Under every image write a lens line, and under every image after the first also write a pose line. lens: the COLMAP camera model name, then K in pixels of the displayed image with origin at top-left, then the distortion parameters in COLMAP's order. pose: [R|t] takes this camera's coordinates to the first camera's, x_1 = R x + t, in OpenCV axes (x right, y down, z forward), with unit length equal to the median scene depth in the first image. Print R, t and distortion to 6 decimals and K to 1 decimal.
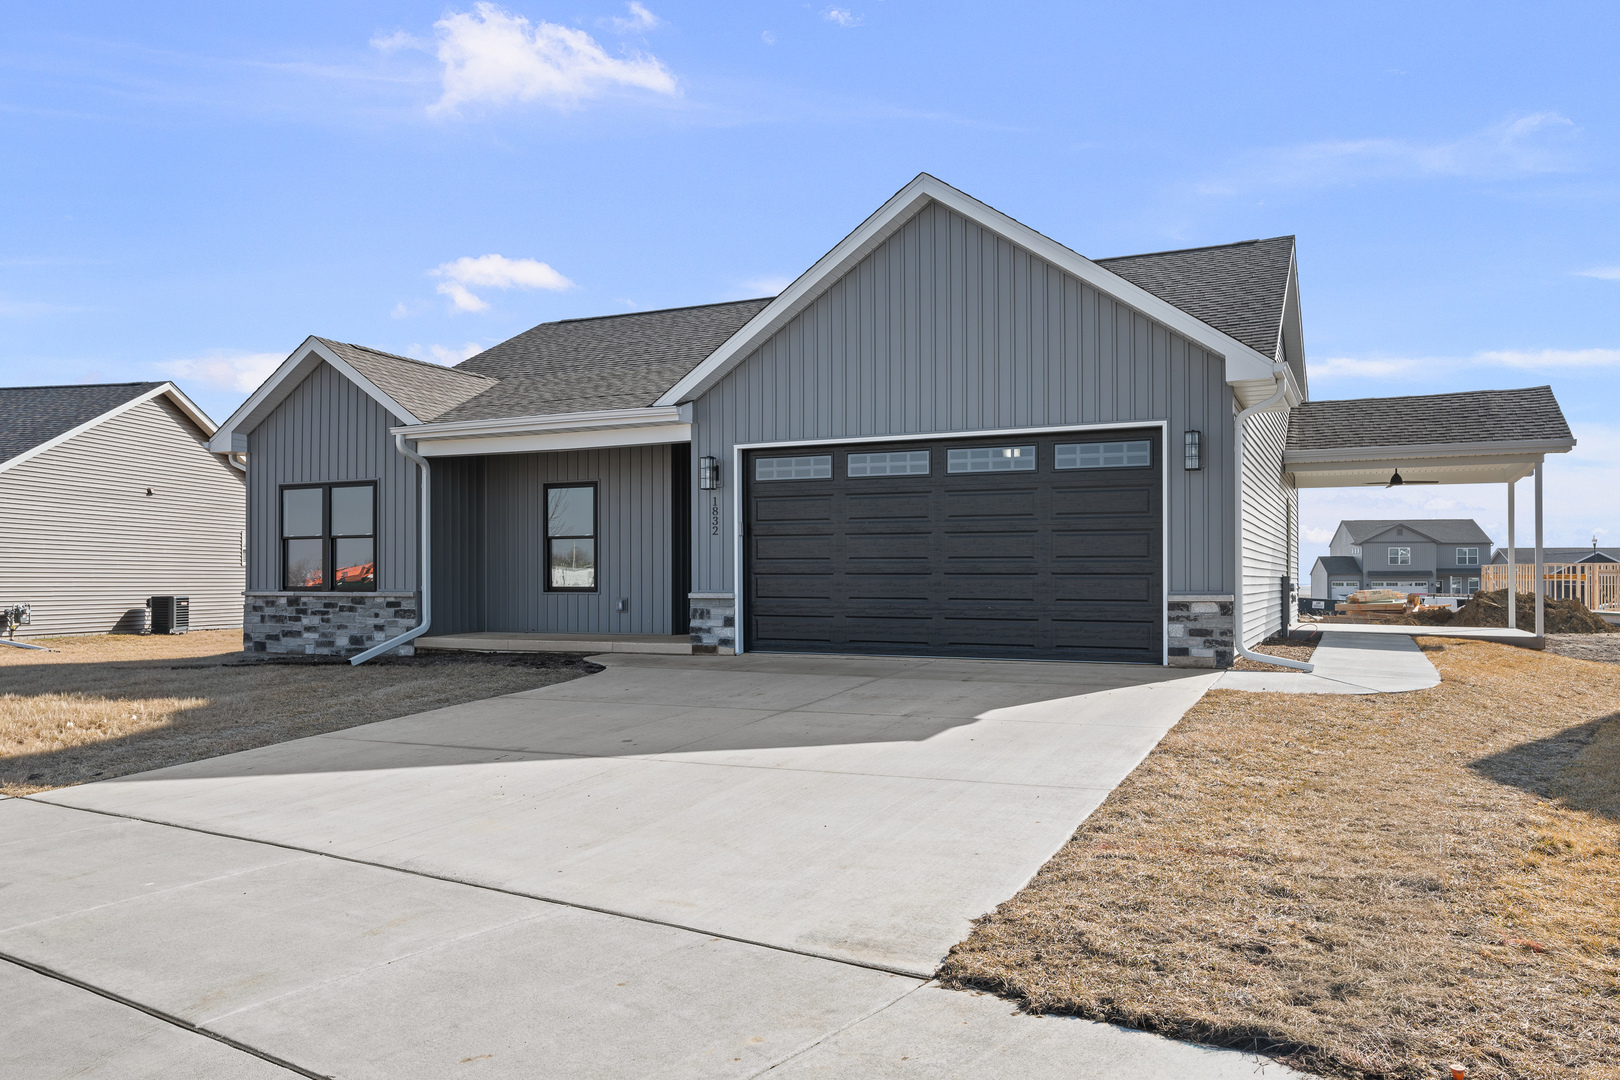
lens RADIAL K [[1166.6, 0, 800.3], [0, 1166.6, 551.3], [0, 0, 1]] dist [-0.000963, 0.002264]
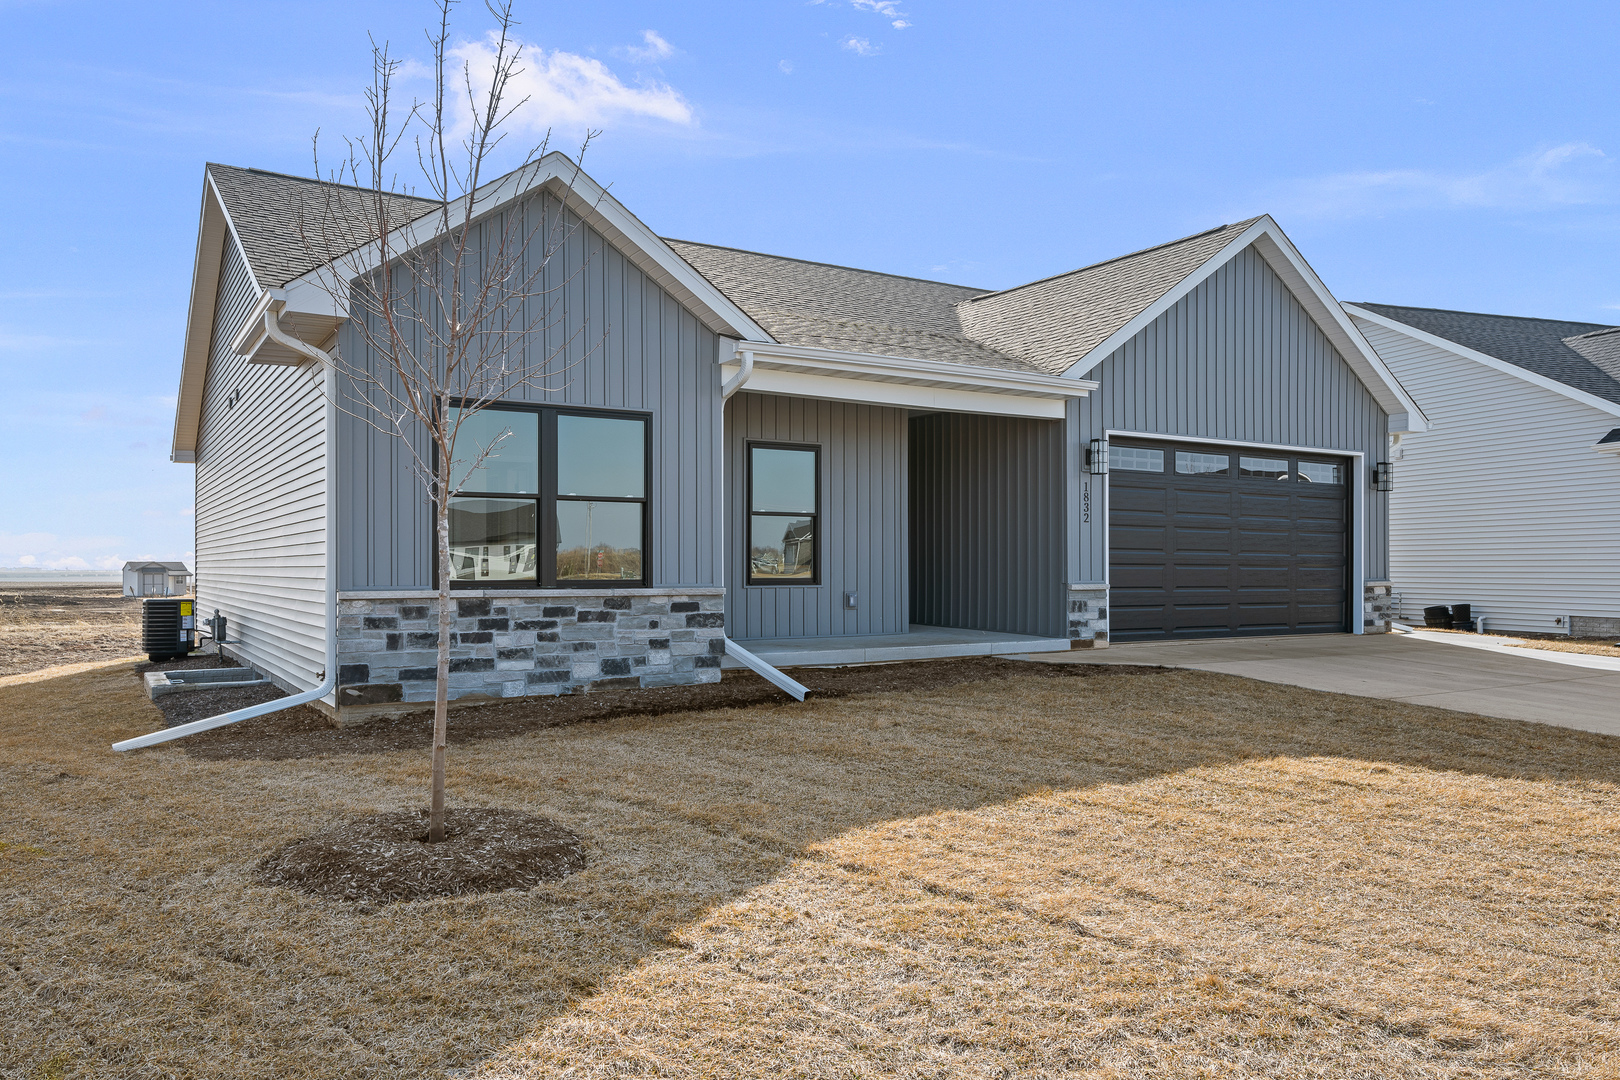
lens RADIAL K [[1180.0, 0, 805.0], [0, 1180.0, 544.1], [0, 0, 1]] dist [-0.003141, 0.000246]
pose [[0.545148, 0.019917, 0.838103, -0.856684], [-0.020486, 0.999736, -0.010433, 0.015710], [-0.838089, -0.011482, 0.545412, 0.576725]]
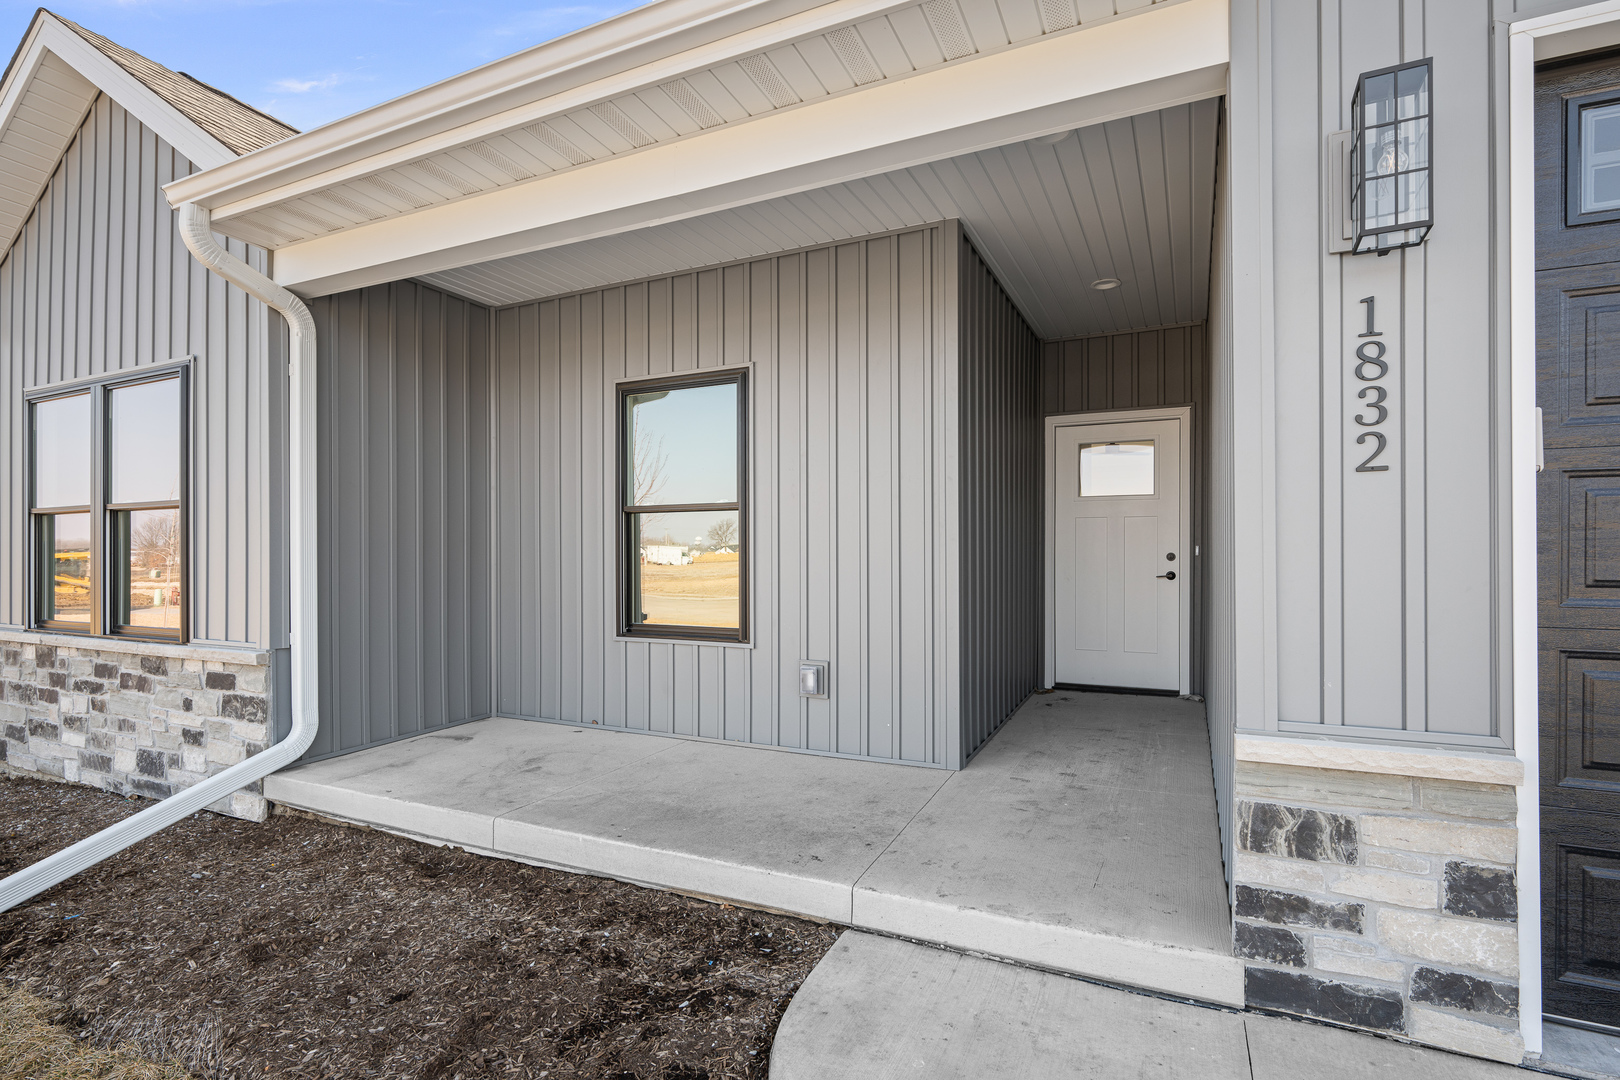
lens RADIAL K [[795.2, 0, 814.5], [0, 795.2, 550.8], [0, 0, 1]] dist [-0.000660, -0.001648]
pose [[0.999972, 0.000346, -0.007490, -0.150480], [-0.000215, 0.999848, 0.017457, -0.001650], [0.007495, -0.017455, 0.999820, 0.733012]]
